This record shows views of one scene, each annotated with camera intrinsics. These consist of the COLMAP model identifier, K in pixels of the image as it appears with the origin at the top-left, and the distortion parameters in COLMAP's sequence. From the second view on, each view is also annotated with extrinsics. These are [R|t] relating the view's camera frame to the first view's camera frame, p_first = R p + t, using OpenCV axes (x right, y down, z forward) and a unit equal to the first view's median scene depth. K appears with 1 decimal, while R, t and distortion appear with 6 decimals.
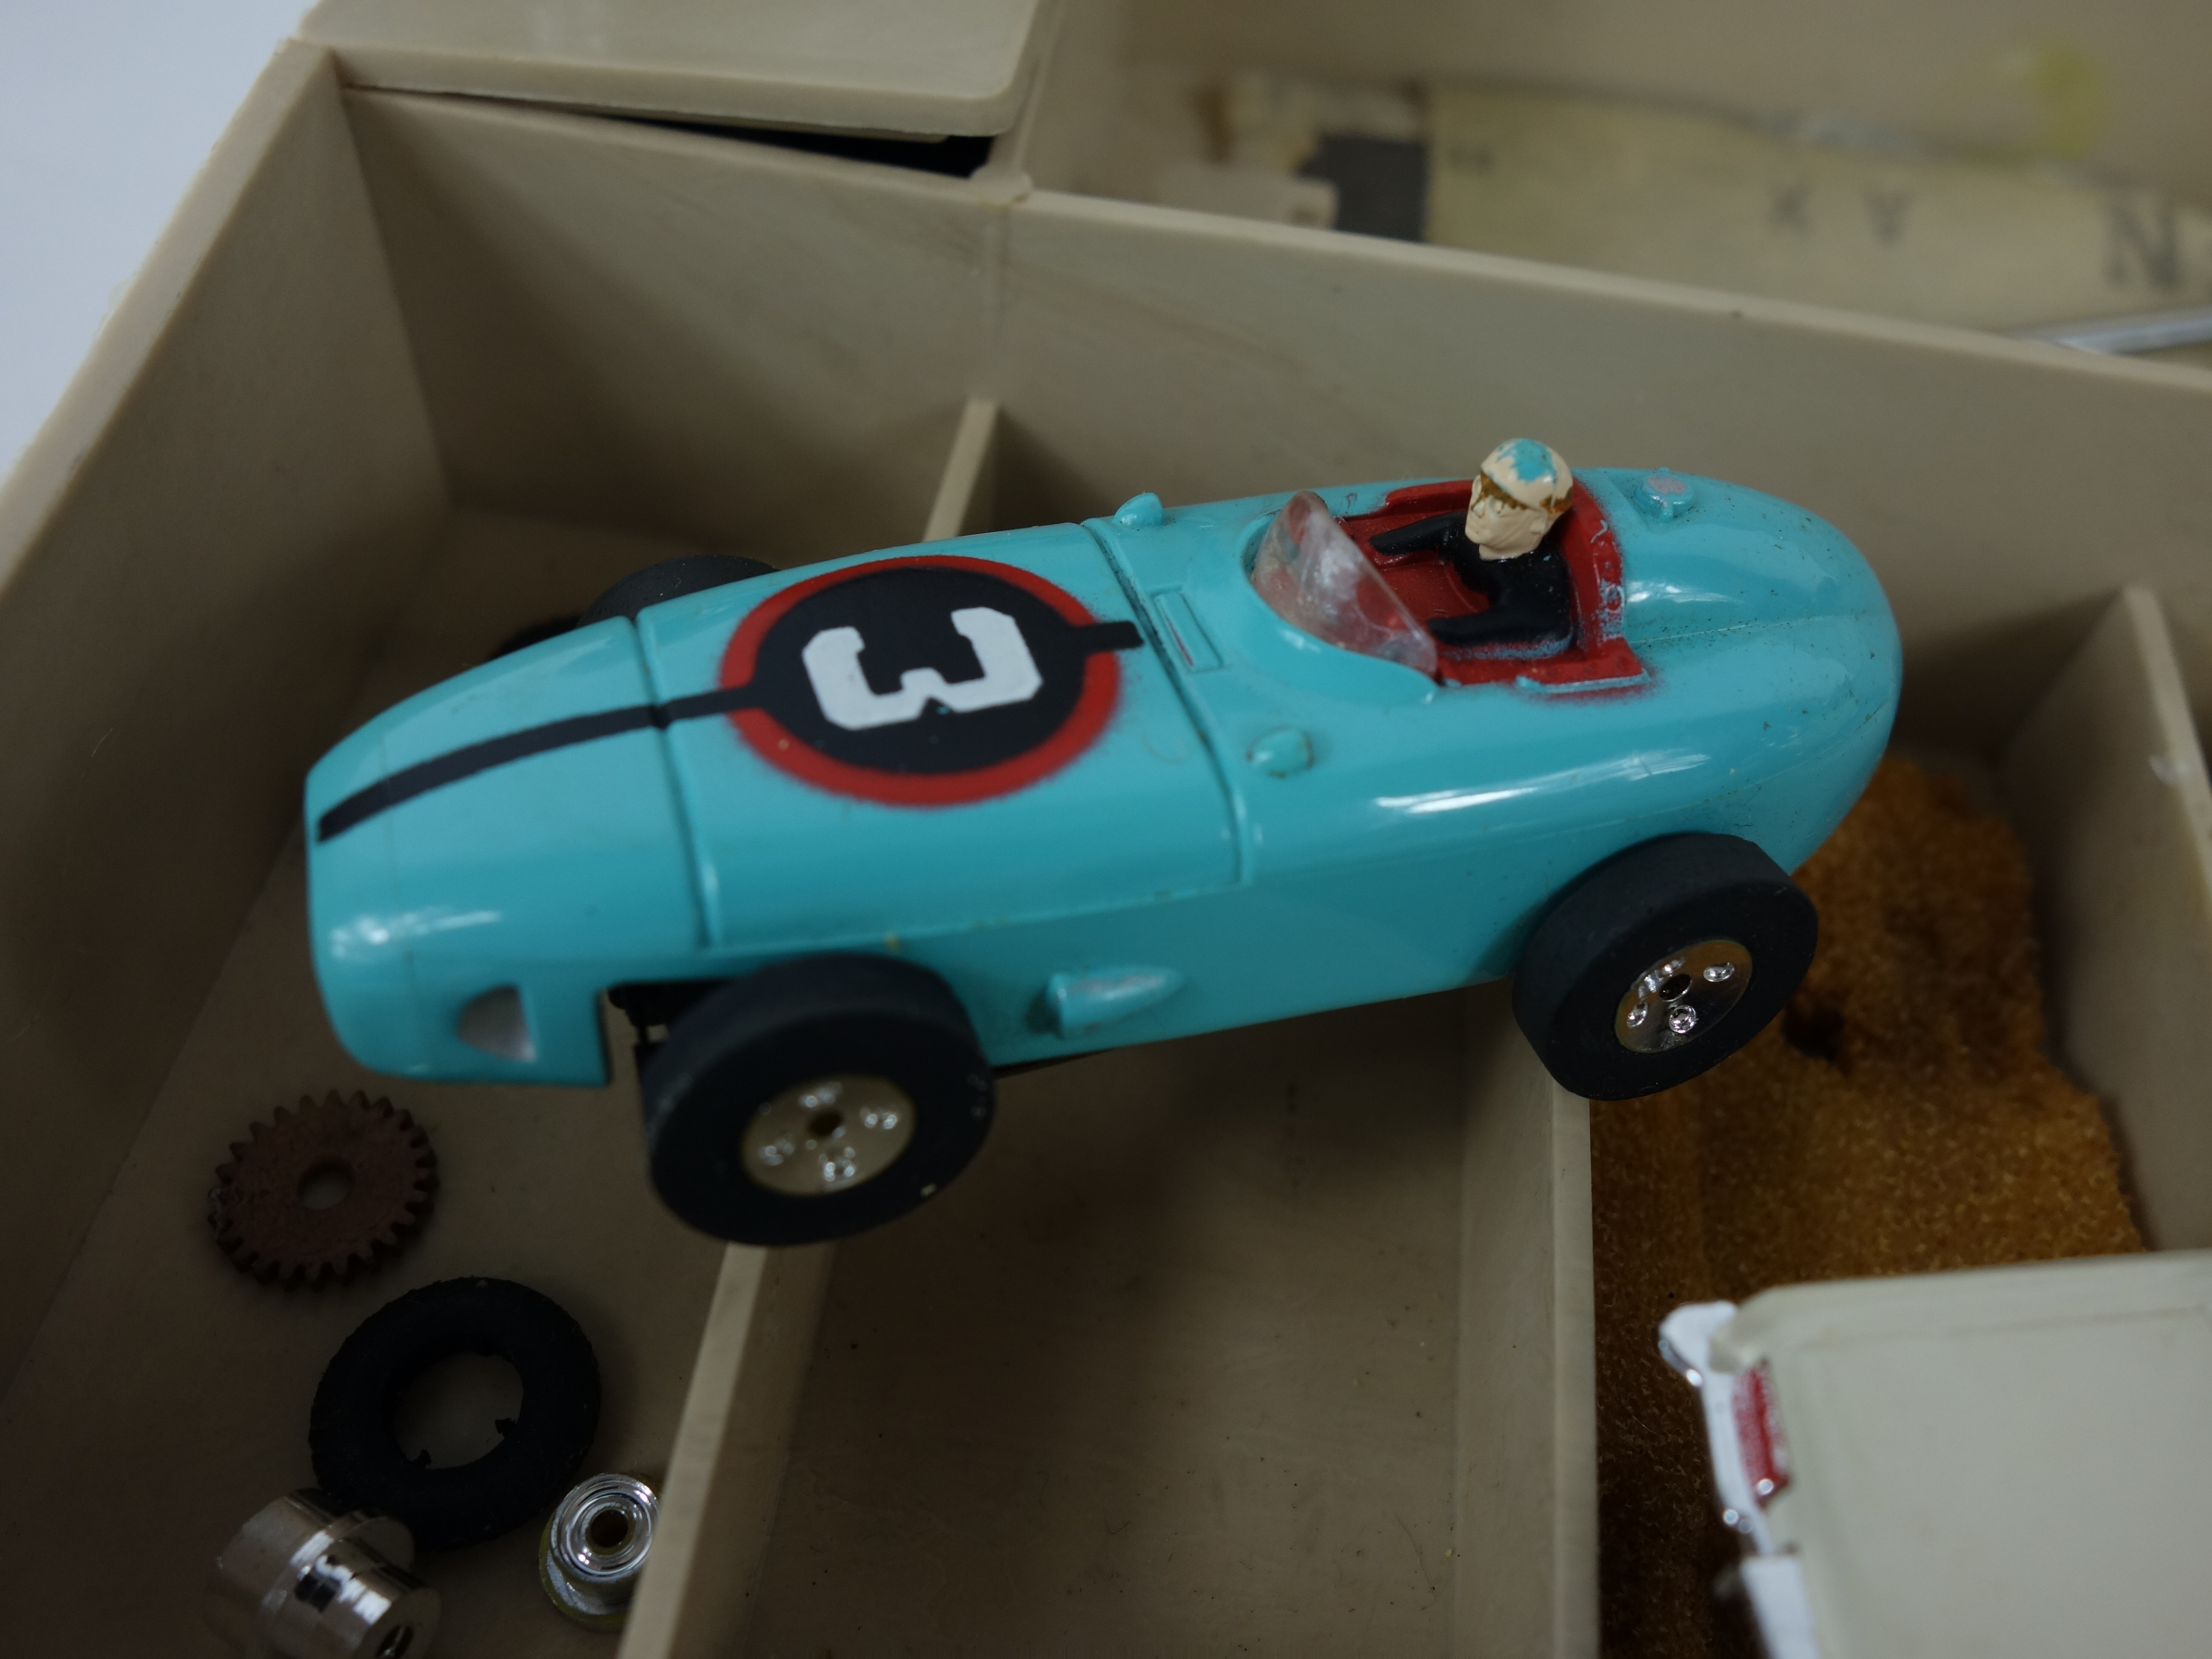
lens RADIAL K [[1917.0, 0, 1106.0], [0, 1917.0, 829.5], [0, 0, 1]] dist [0.009743, 0.000965]
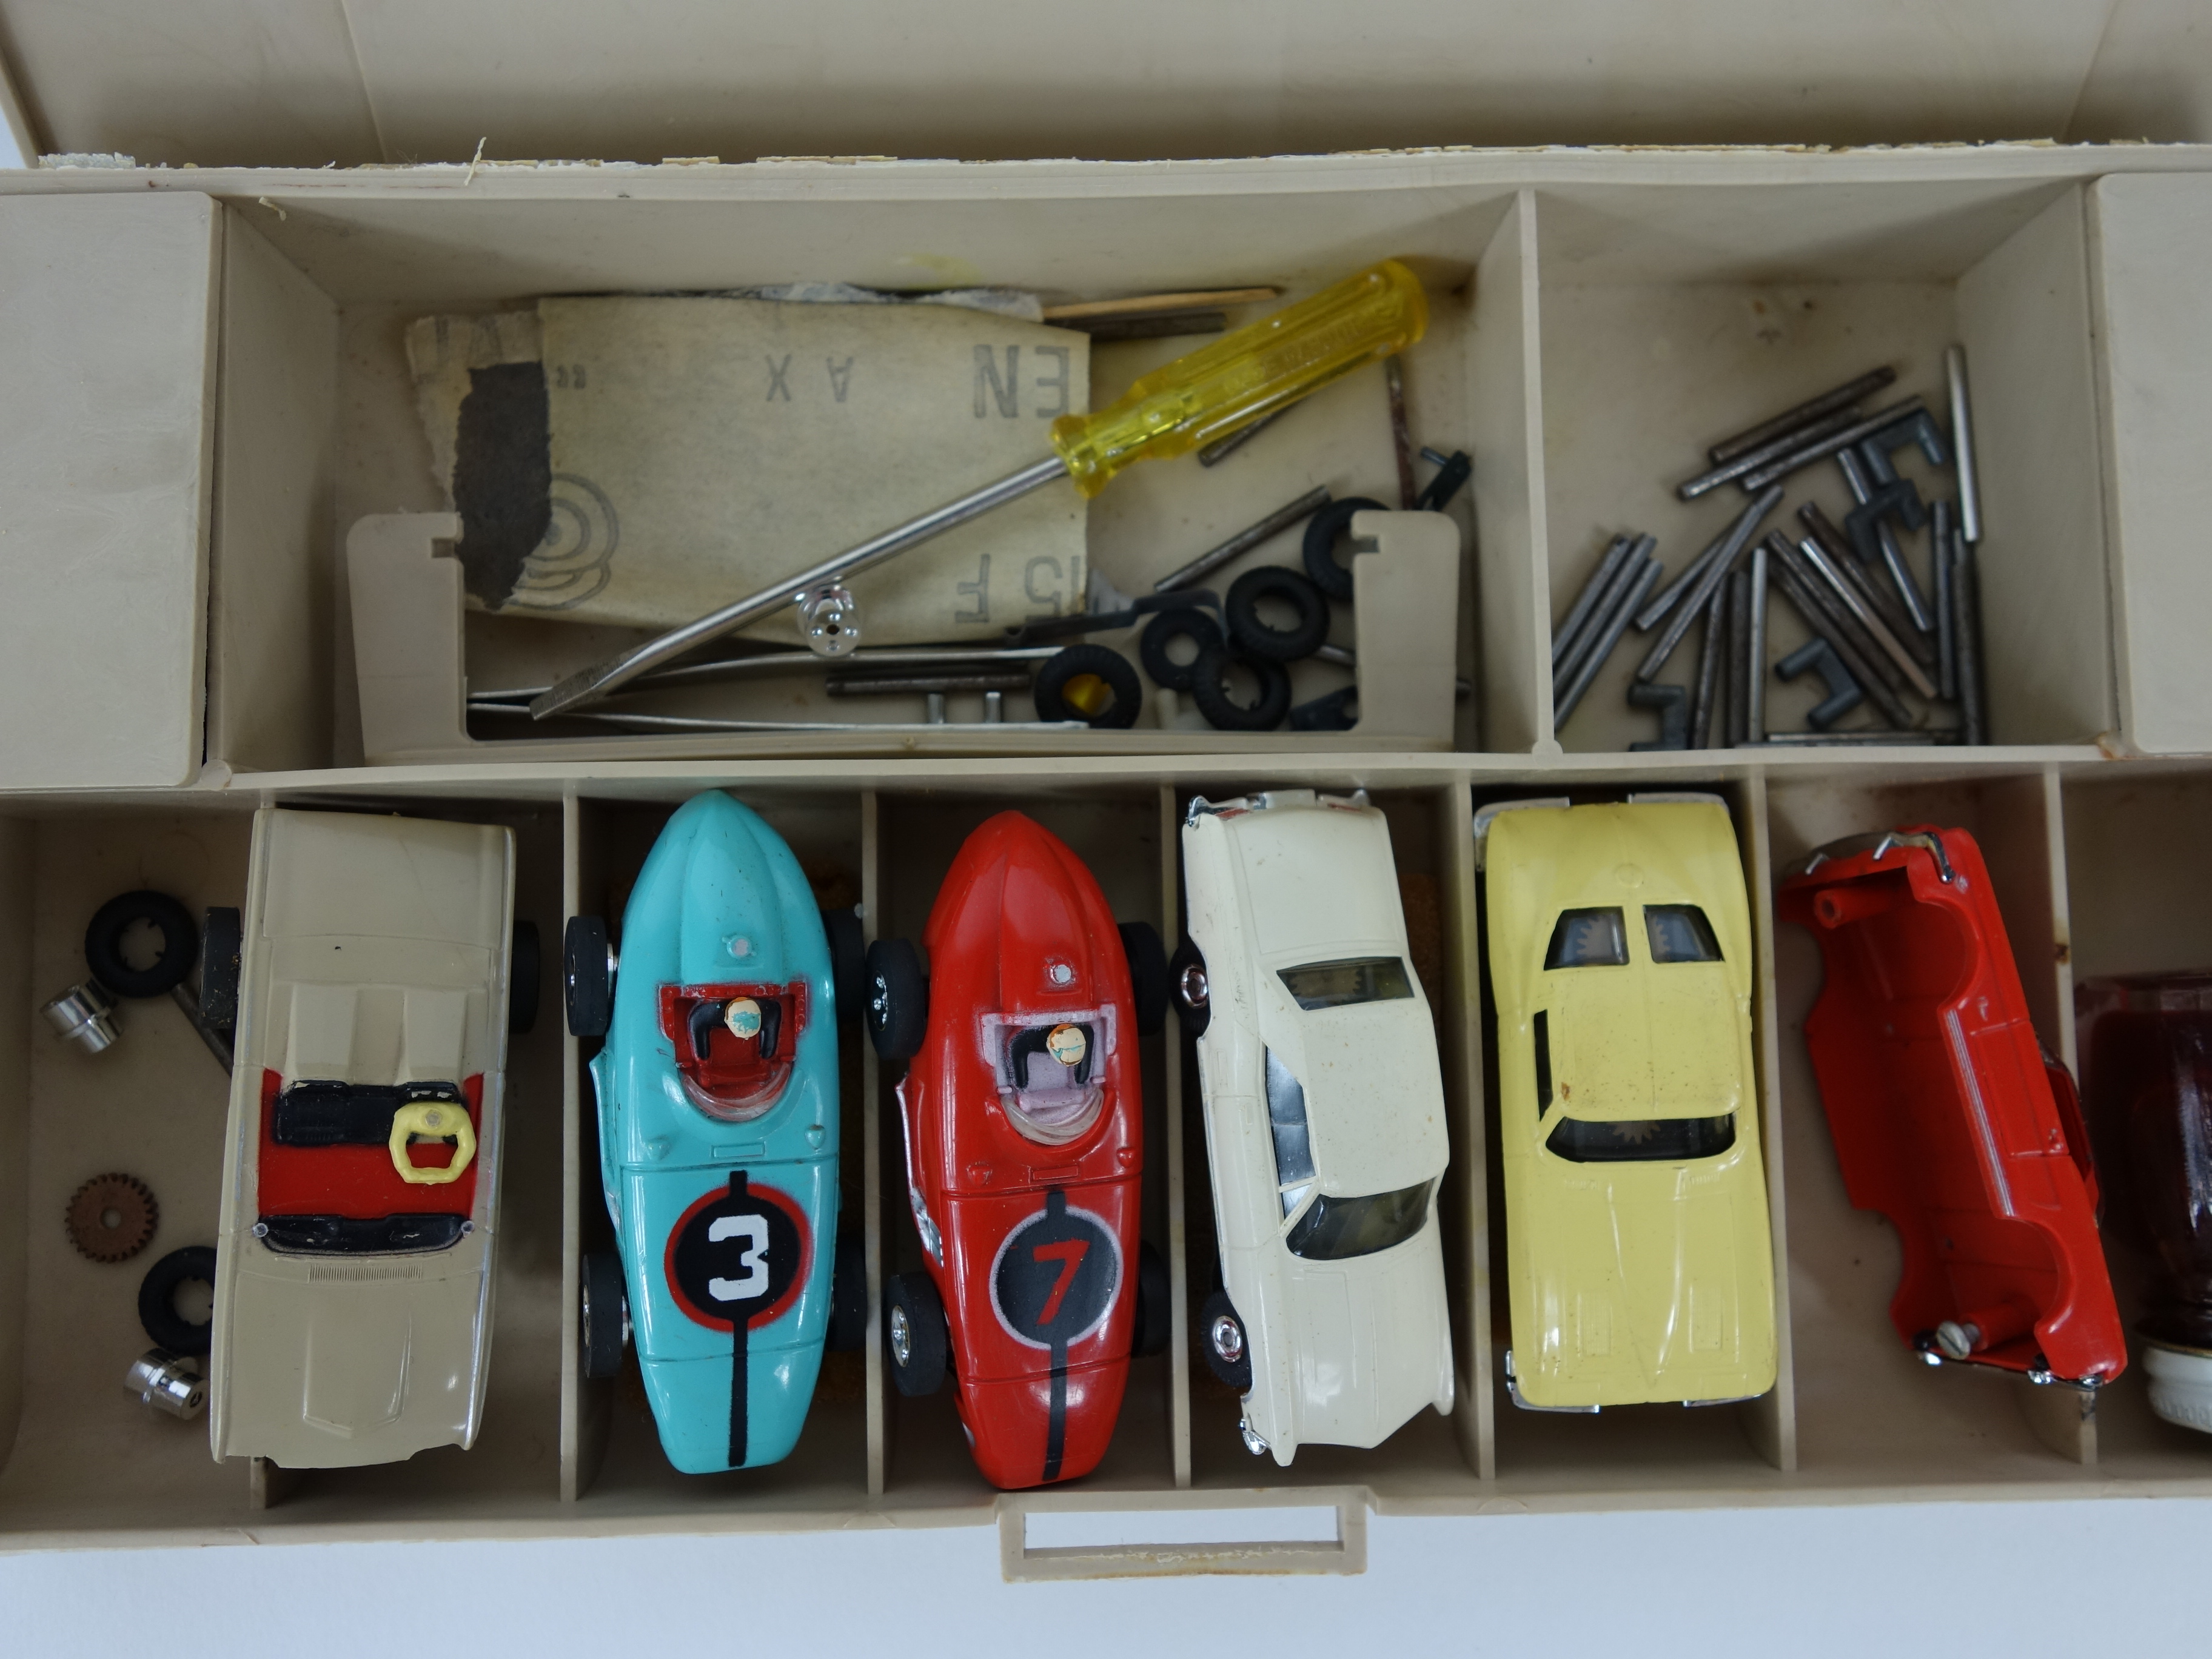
lens RADIAL K [[1917.0, 0, 1106.0], [0, 1917.0, 829.5], [0, 0, 1]] dist [0.009743, 0.000965]
pose [[0.985346, -0.155294, -0.070544, 1.287358], [0.168308, 0.818171, 0.549790, -1.604720], [-0.027662, -0.553606, 0.832319, -0.936587]]
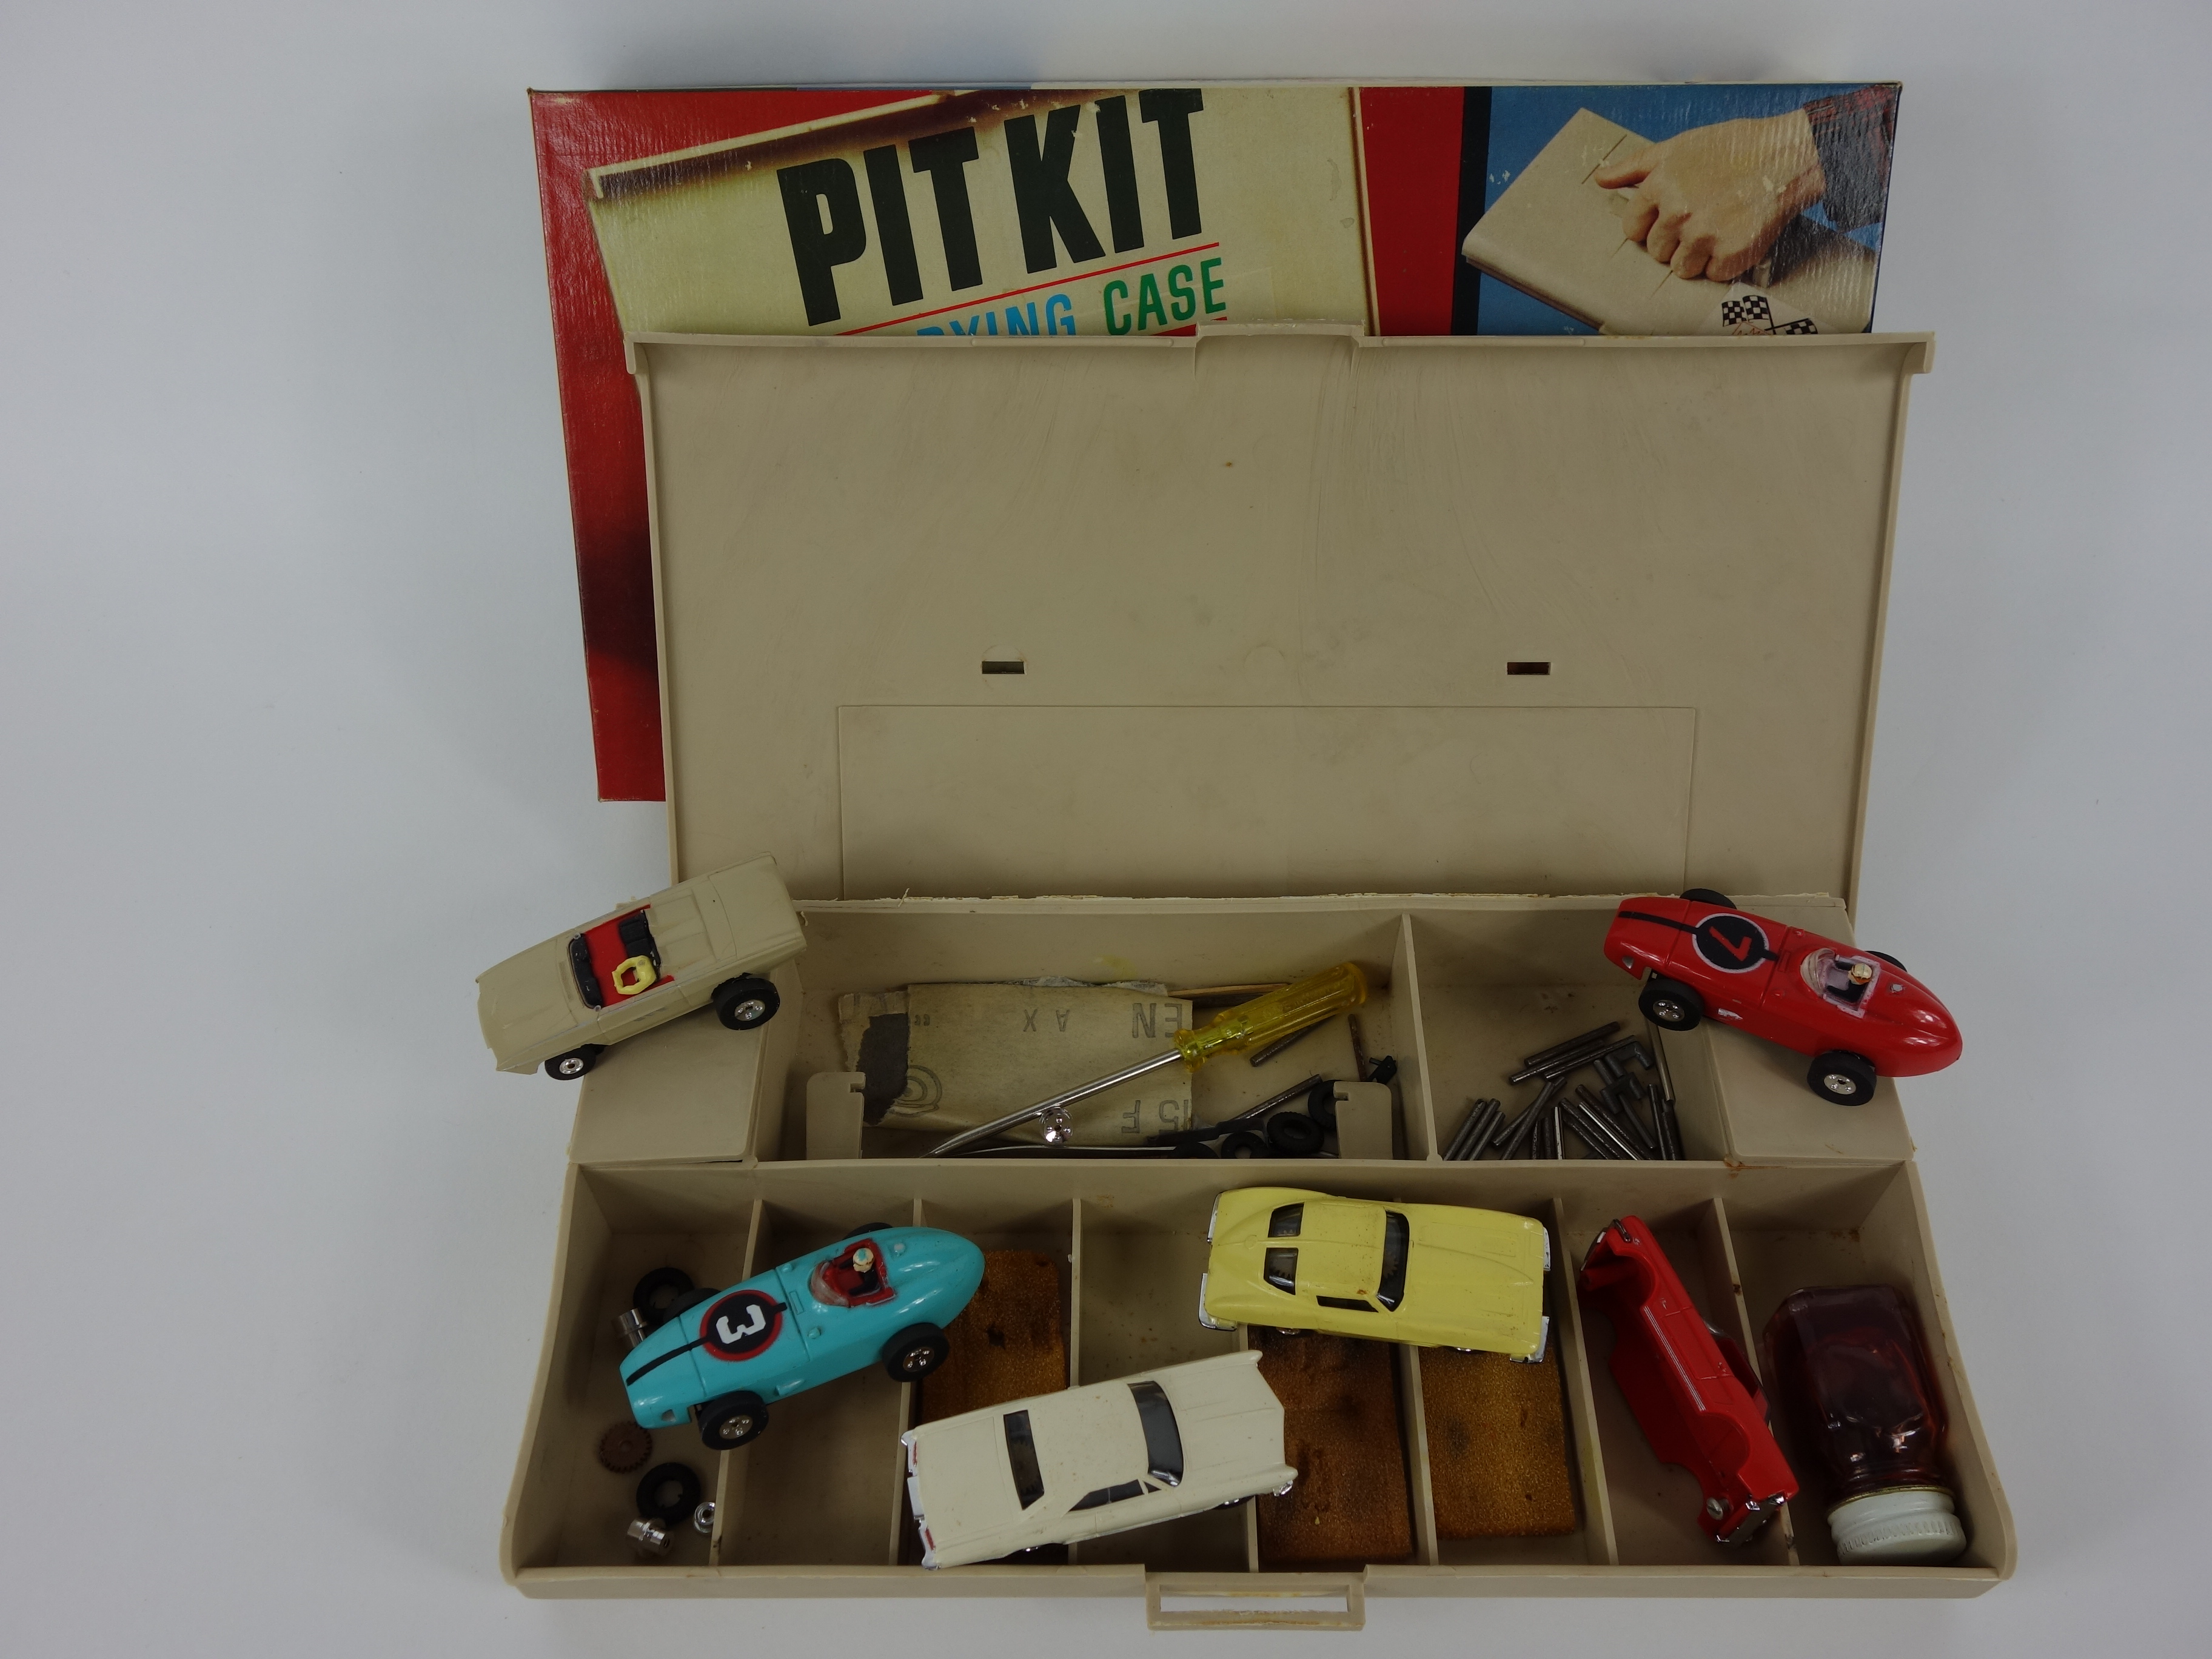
lens RADIAL K [[1988.7, 0, 1106.0], [0, 1988.7, 829.5], [0, 0, 1]] dist [0.017480, 0.008295]
pose [[0.985864, -0.167528, -0.002576, 1.018993], [0.167510, 0.985852, -0.005982, -1.115177], [0.003542, 0.005466, 0.999979, -3.970327]]
